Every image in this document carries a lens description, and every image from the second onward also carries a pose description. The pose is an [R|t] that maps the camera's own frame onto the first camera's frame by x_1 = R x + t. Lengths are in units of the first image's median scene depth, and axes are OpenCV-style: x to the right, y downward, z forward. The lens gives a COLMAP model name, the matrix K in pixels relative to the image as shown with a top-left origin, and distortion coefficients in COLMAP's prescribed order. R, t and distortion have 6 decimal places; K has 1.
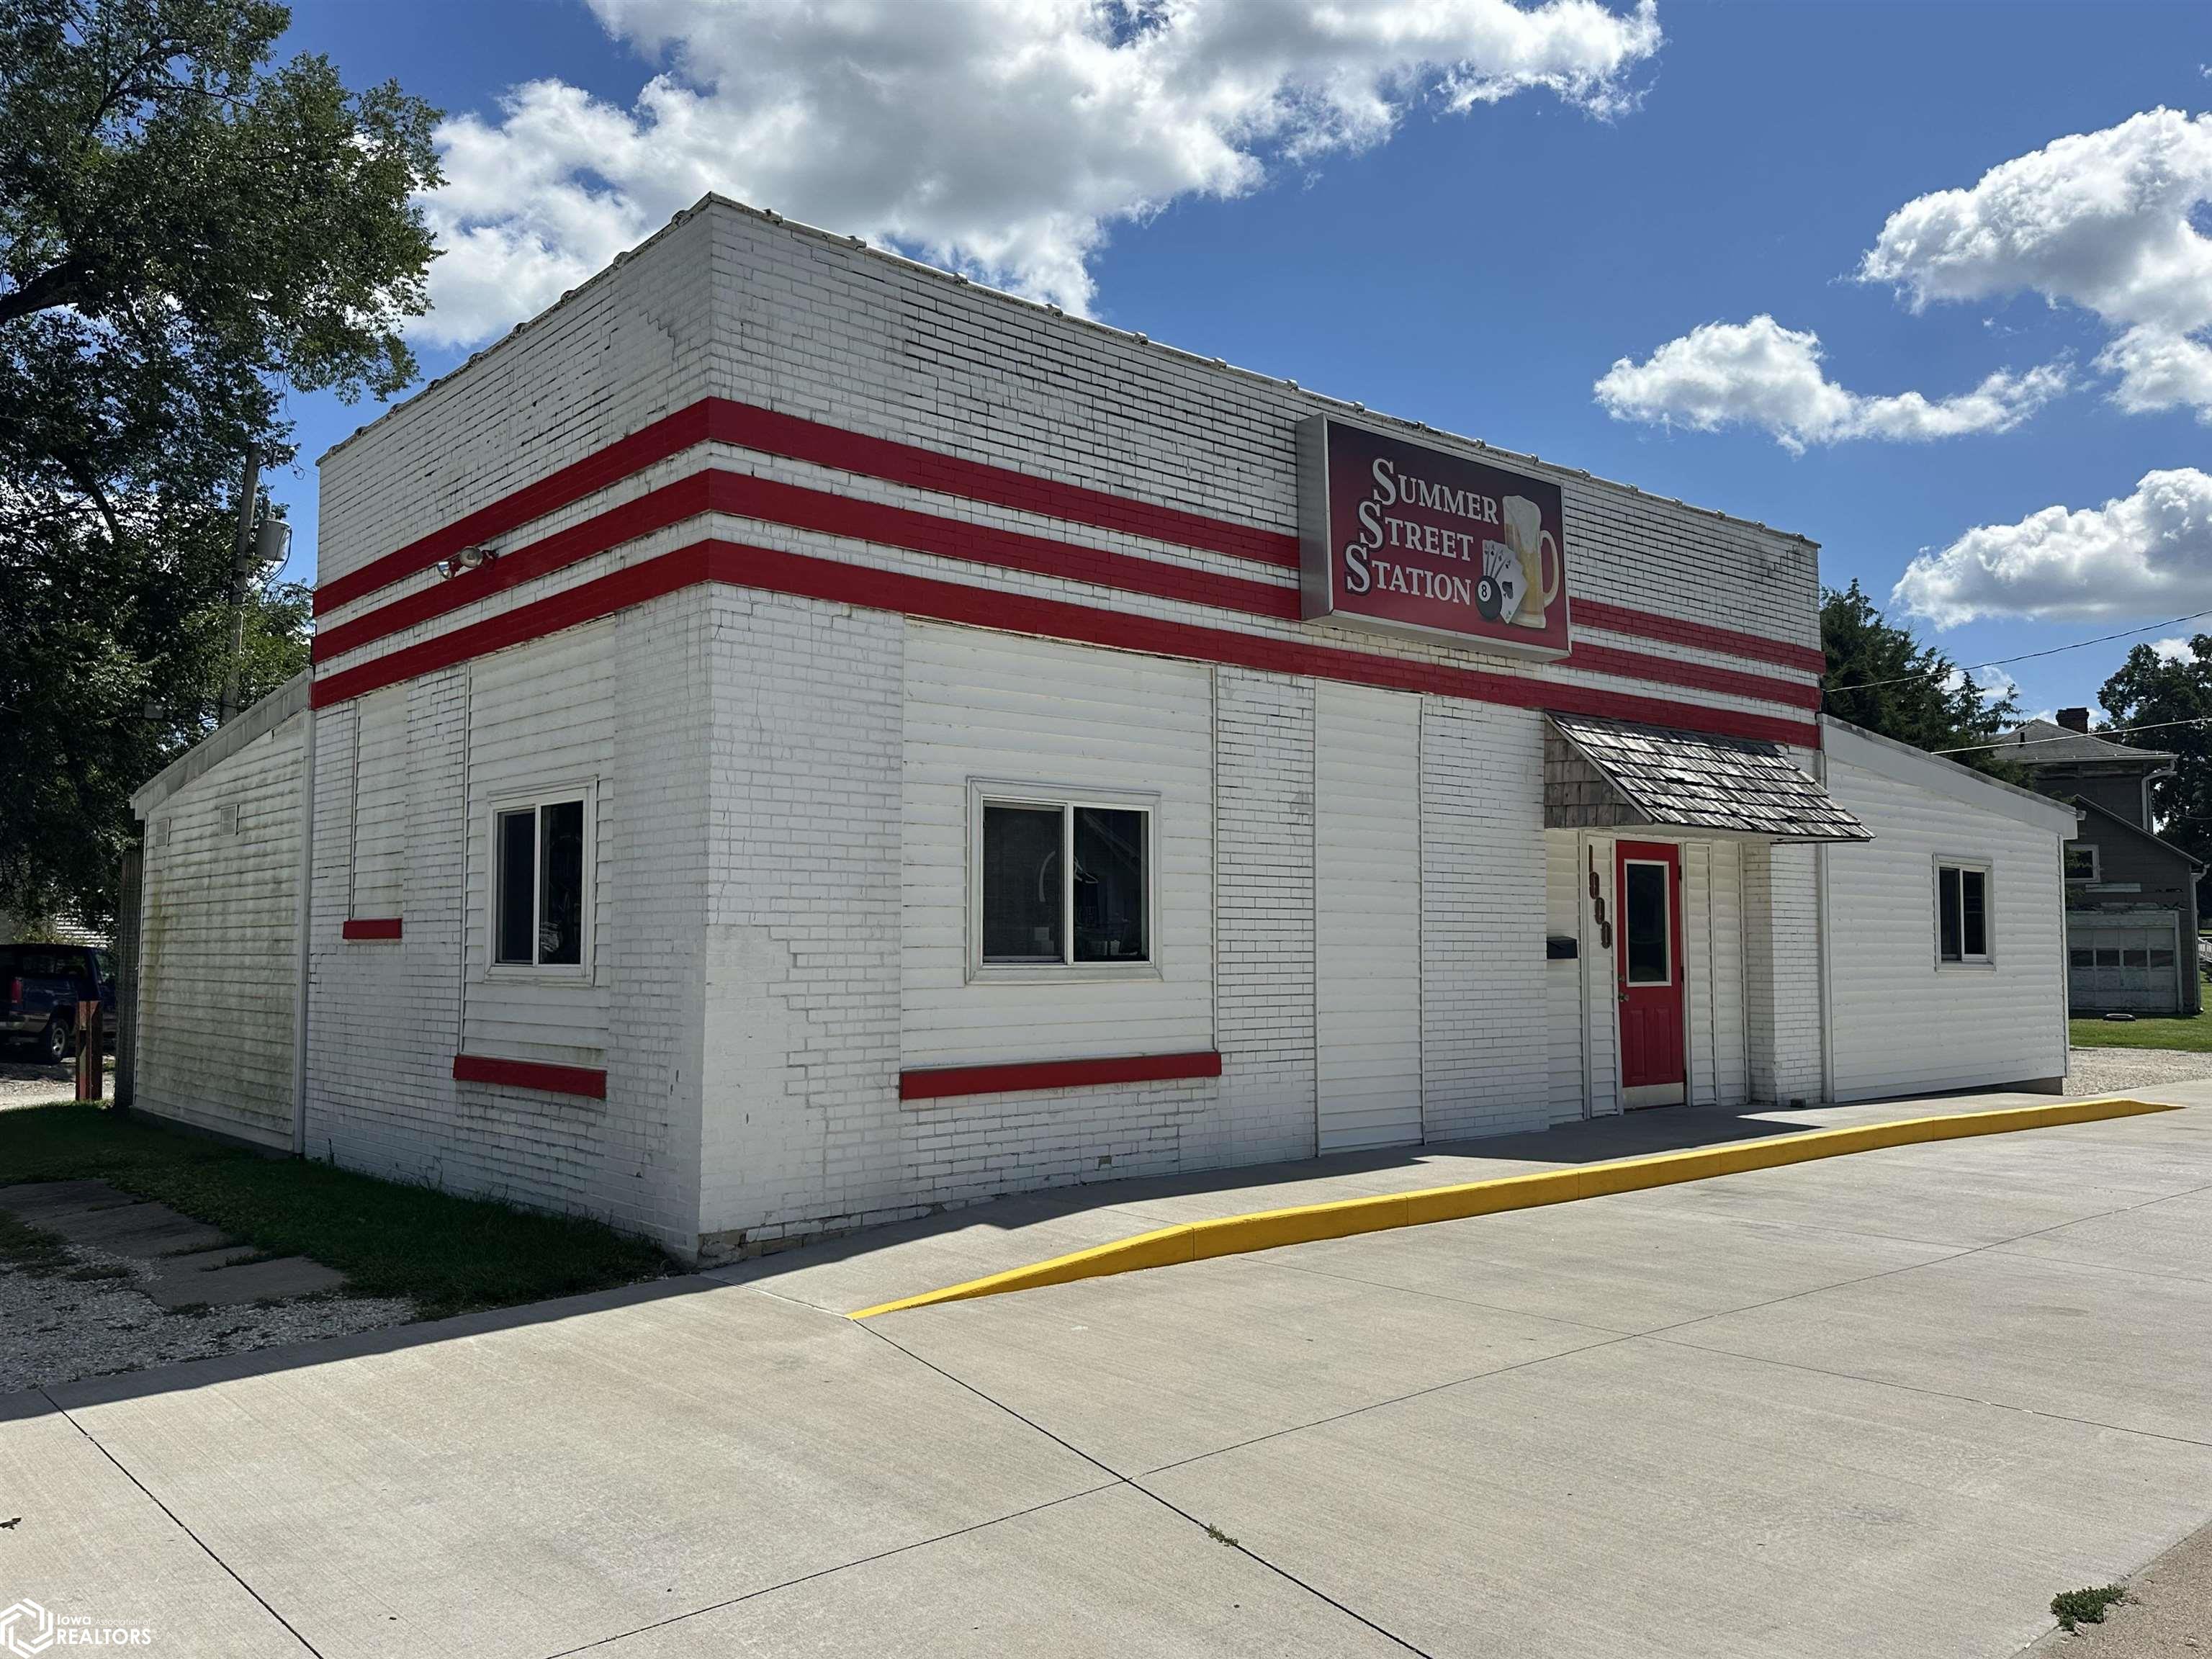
lens RADIAL K [[1722.8, 0, 1104.8], [0, 1722.8, 848.3], [0, 0, 1]] dist [0.116106, -0.011517]
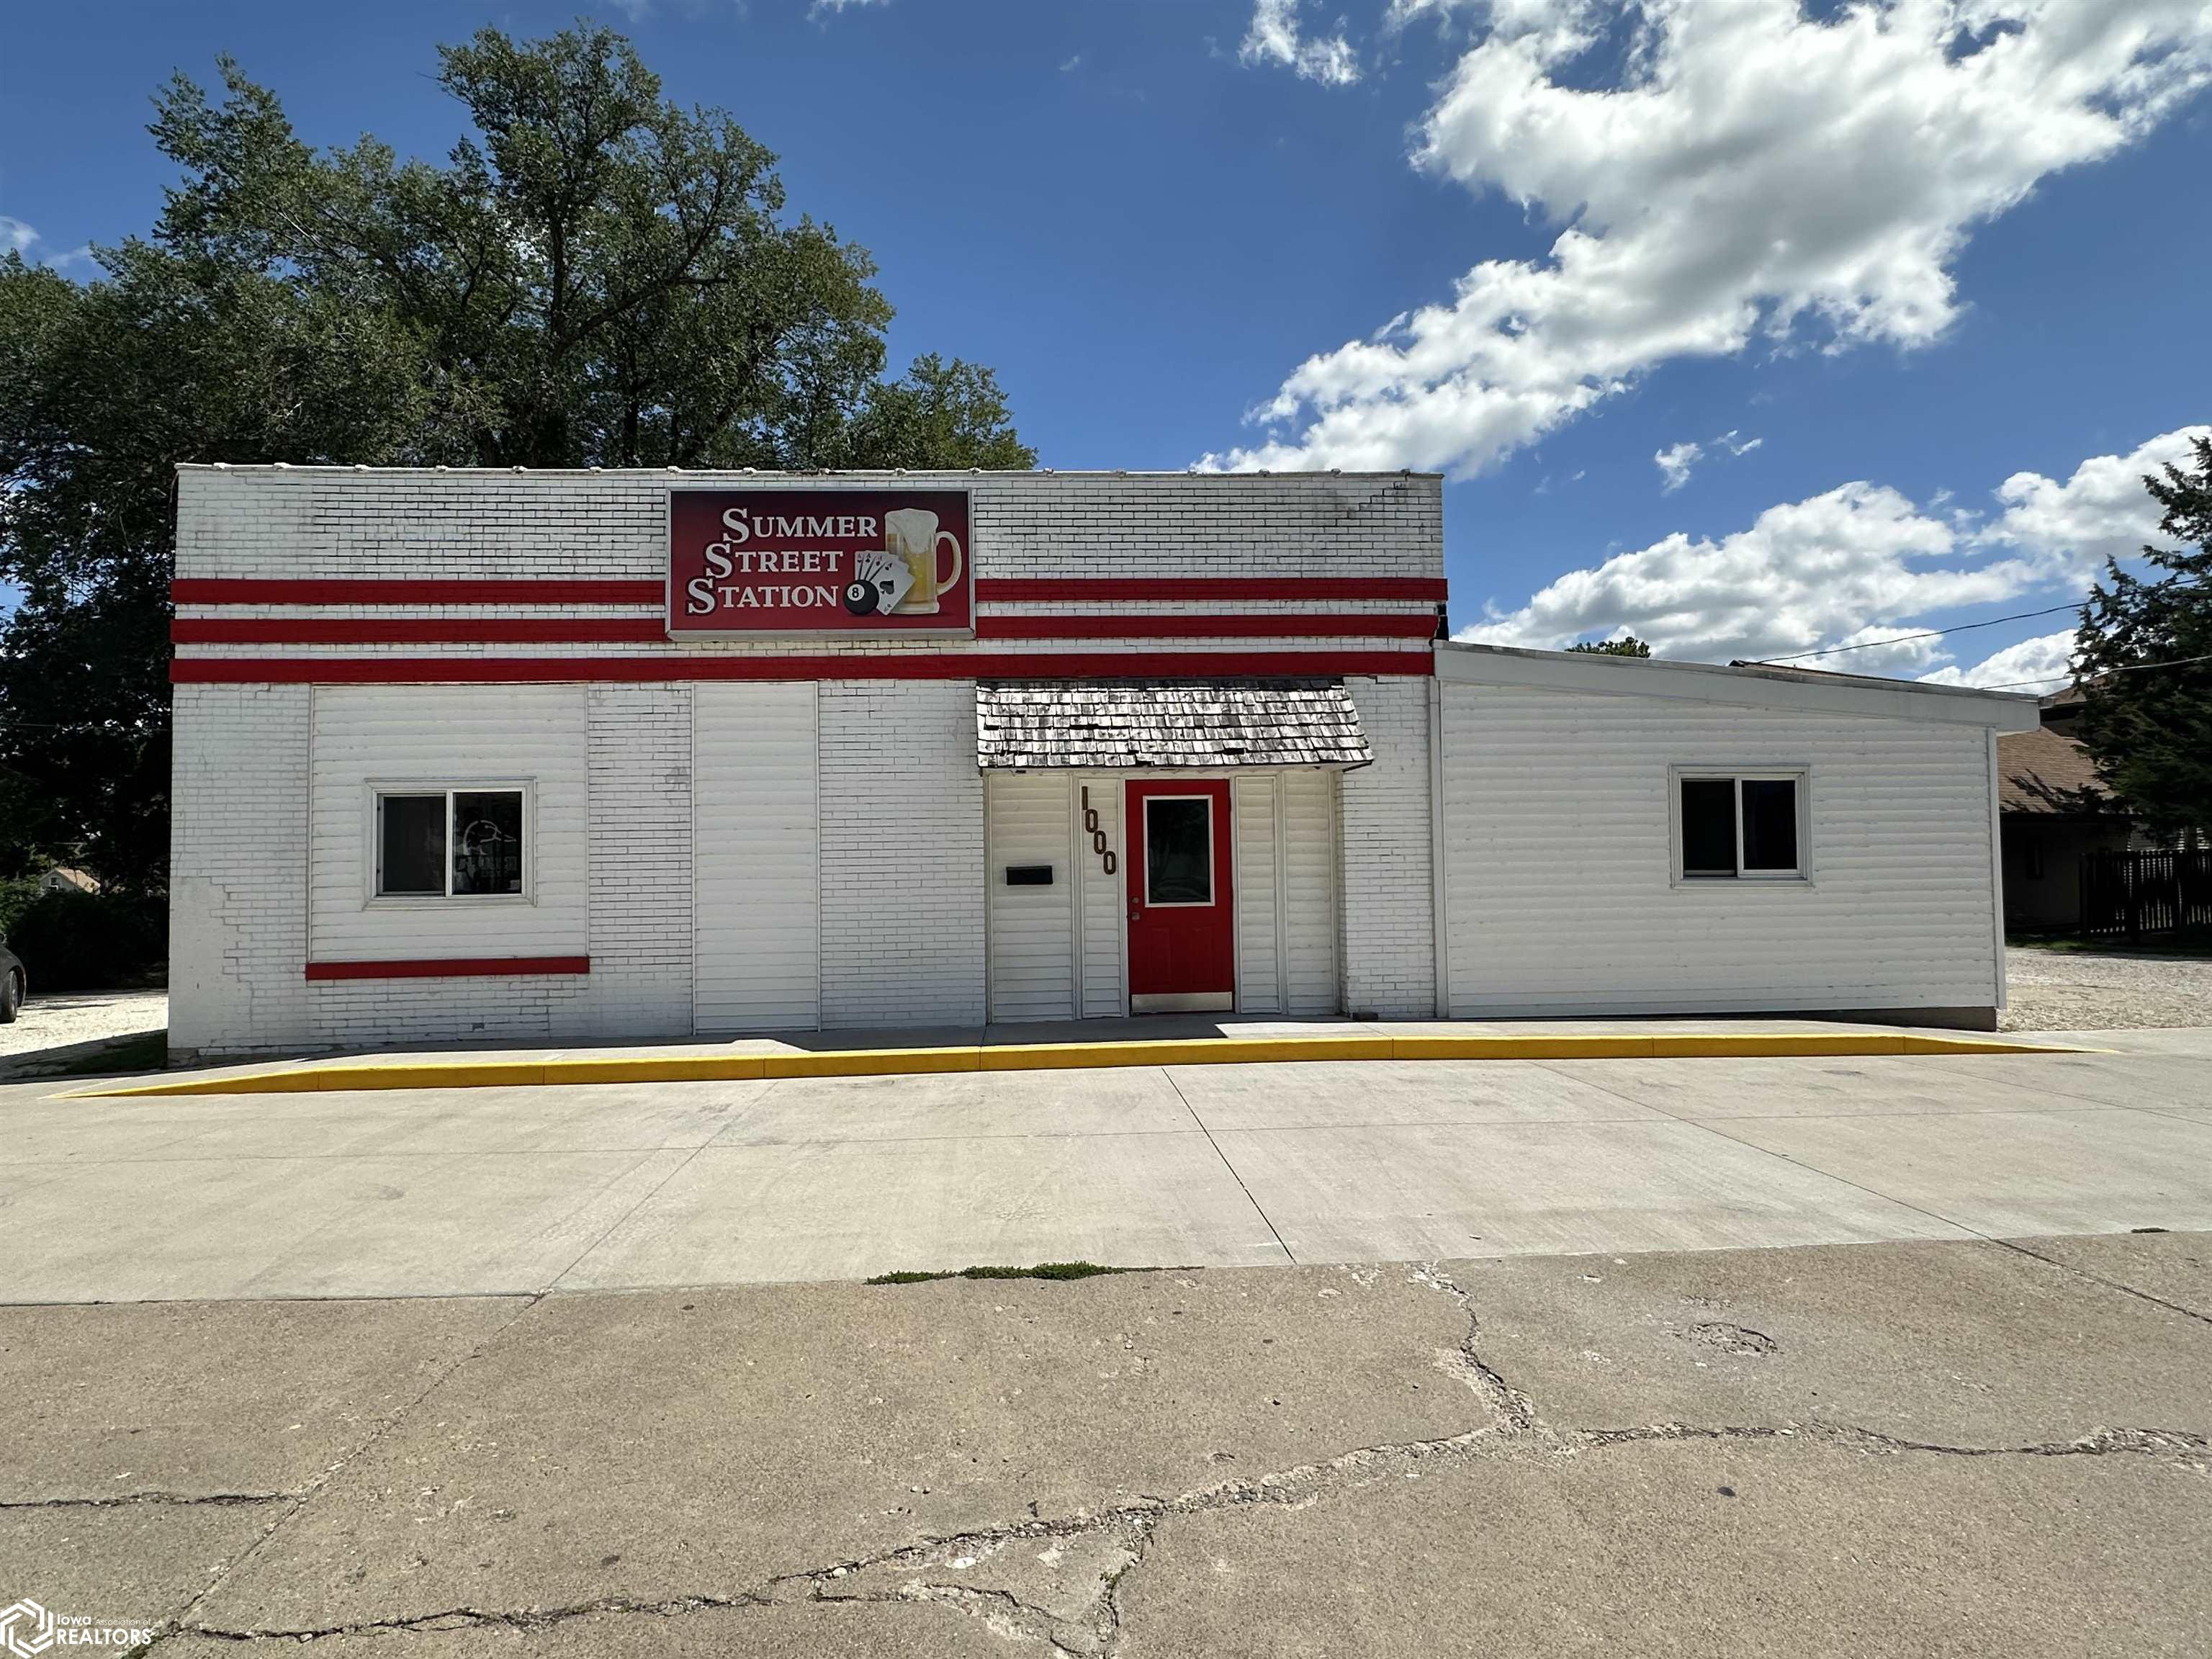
lens RADIAL K [[1228.7, 0, 1101.9], [0, 1228.7, 838.4], [0, 0, 1]] dist [-0.004871, 0.005729]
pose [[0.793208, -0.033975, -0.608002, 0.991195], [0.051890, 0.998582, 0.011896, 0.029988], [0.606736, -0.040985, 0.793846, 0.444836]]
